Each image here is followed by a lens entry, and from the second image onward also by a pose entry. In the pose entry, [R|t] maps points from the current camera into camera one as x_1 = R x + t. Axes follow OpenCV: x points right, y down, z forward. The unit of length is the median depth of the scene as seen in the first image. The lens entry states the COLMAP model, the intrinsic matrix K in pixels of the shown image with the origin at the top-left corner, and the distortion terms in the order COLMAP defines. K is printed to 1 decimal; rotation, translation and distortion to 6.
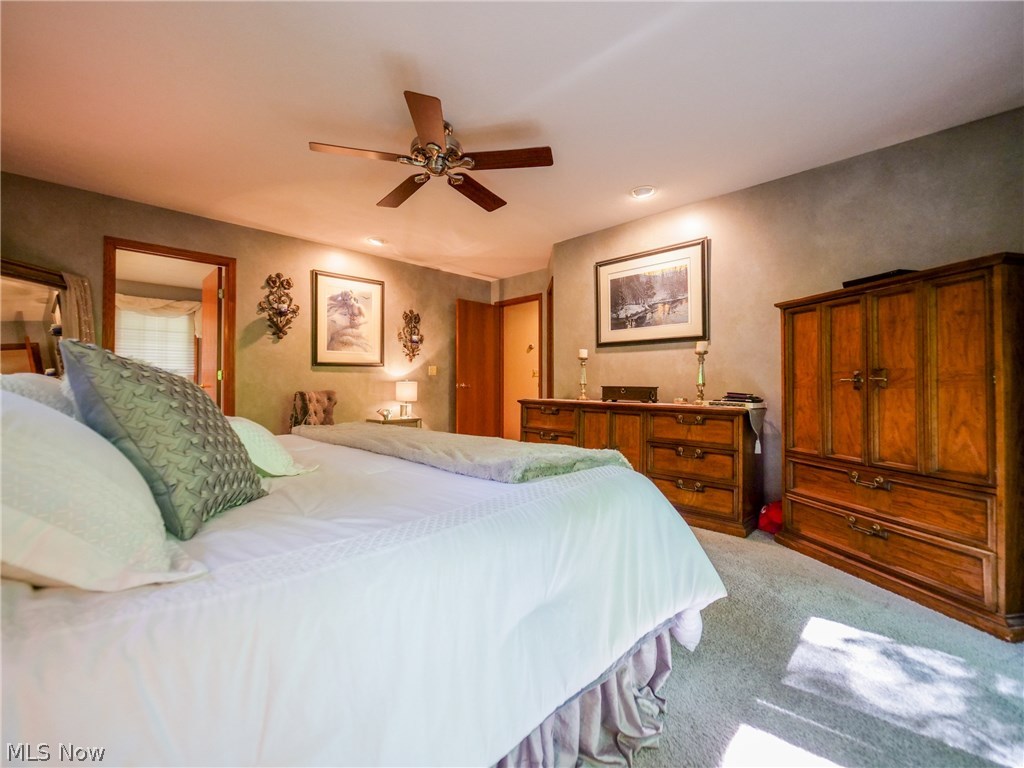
lens RADIAL K [[428.9, 0, 510.4], [0, 428.9, 380.1], [0, 0, 1]] dist [-0.007087, 0.000643]
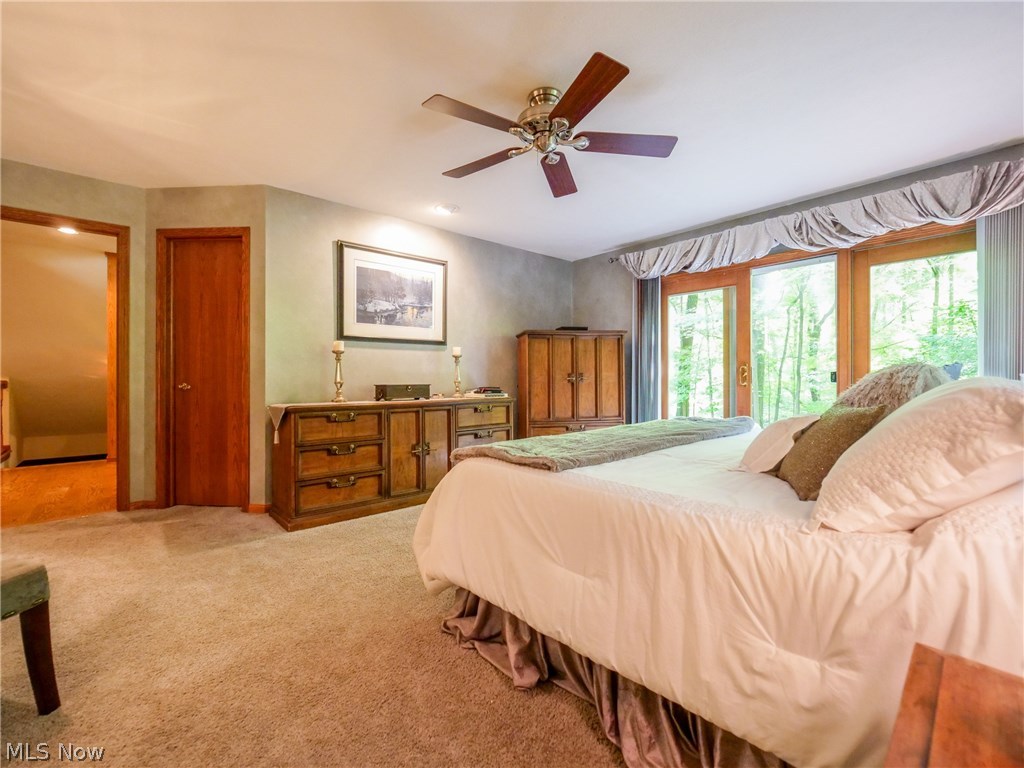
lens RADIAL K [[428.9, 0, 510.1], [0, 428.9, 379.4], [0, 0, 1]] dist [-0.007087, 0.000643]
pose [[0.082168, -0.003802, 0.996611, -0.684644], [0.000696, 0.999993, 0.003757, -0.000660], [-0.996618, 0.000385, 0.082170, 0.654781]]
